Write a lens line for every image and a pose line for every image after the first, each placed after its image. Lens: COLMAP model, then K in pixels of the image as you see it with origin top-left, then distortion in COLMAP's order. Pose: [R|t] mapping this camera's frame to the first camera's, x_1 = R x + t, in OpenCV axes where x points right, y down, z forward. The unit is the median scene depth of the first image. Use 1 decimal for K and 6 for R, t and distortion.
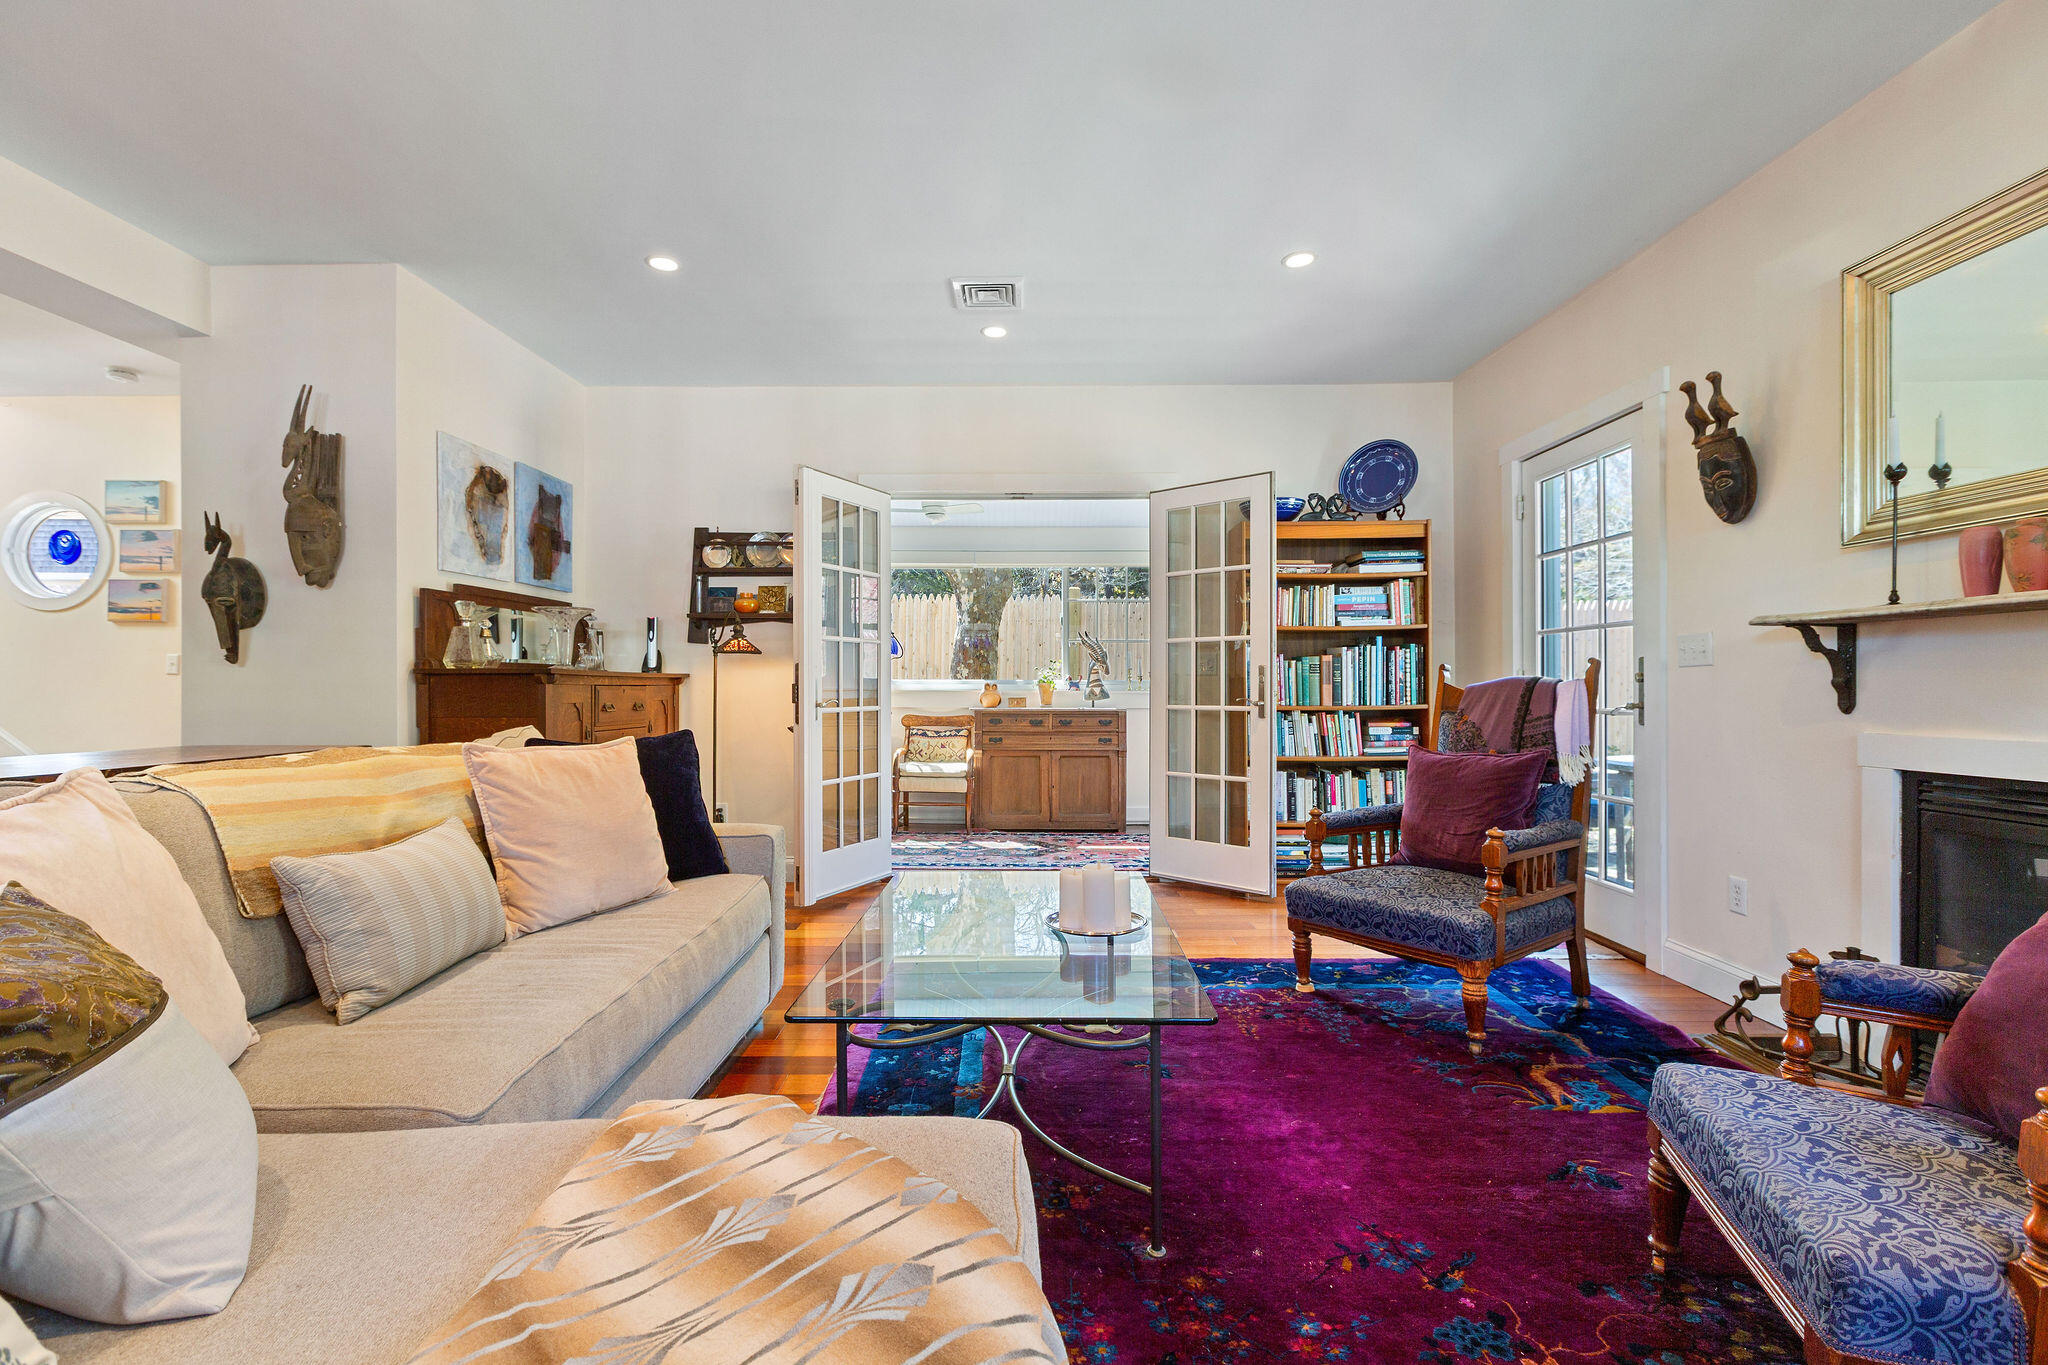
lens RADIAL K [[928.2, 0, 1014.5], [0, 928.2, 675.7], [0, 0, 1]] dist [0.000268, -0.000081]
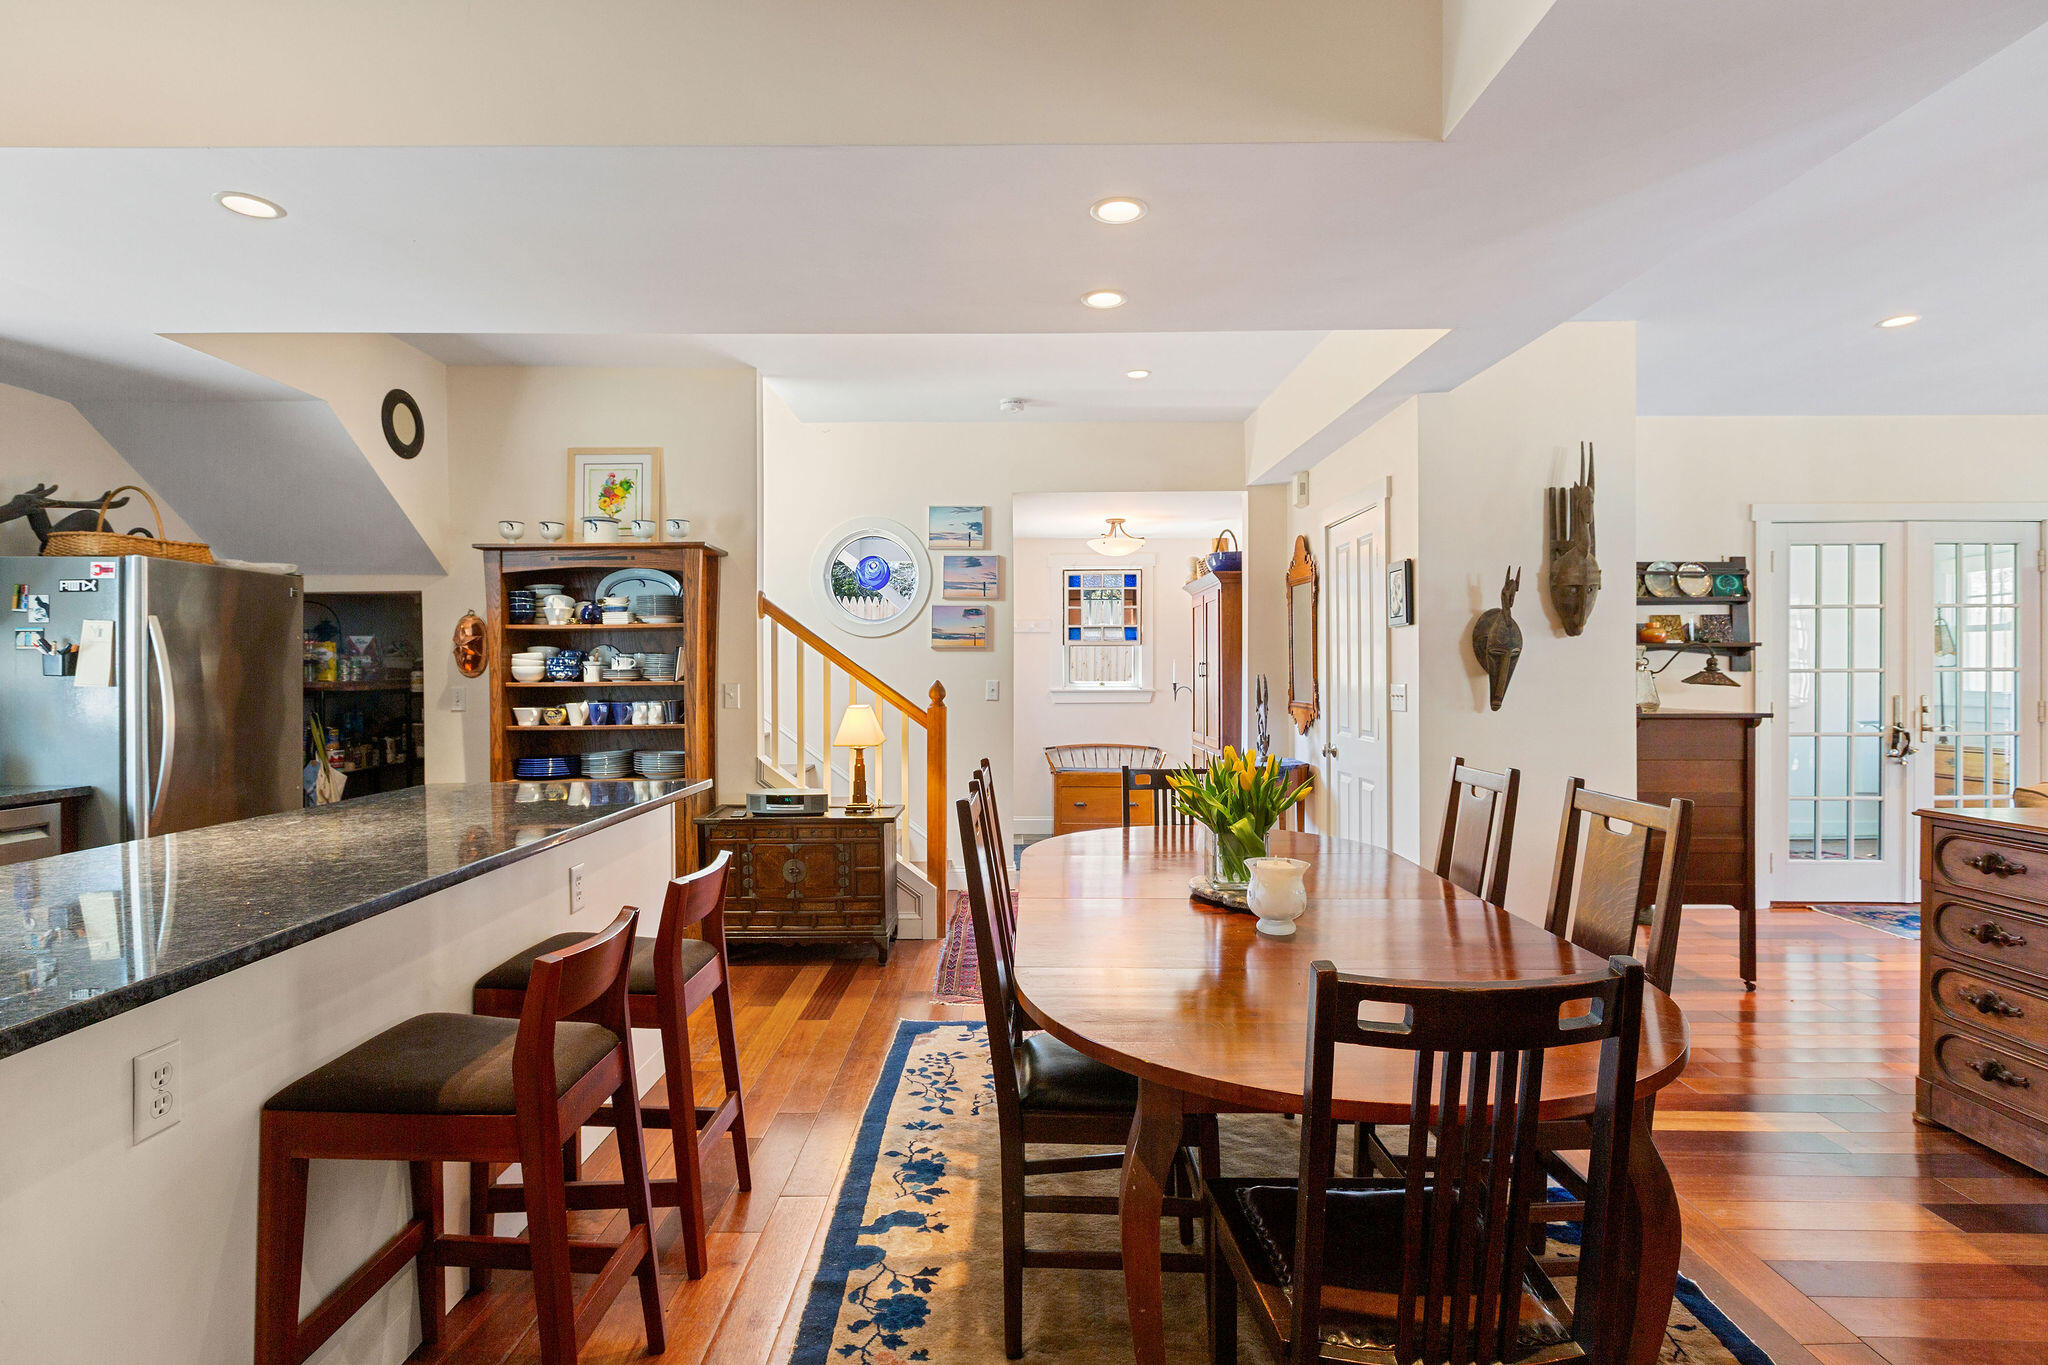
lens RADIAL K [[990.4, 0, 1024.0], [0, 990.4, 682.5], [0, 0, 1]] dist [-0.002603, -0.000933]
pose [[0.999977, -0.003193, -0.005944, -1.365767], [0.003332, 0.999721, 0.023381, -0.071160], [0.005868, -0.023400, 0.999709, -0.113659]]
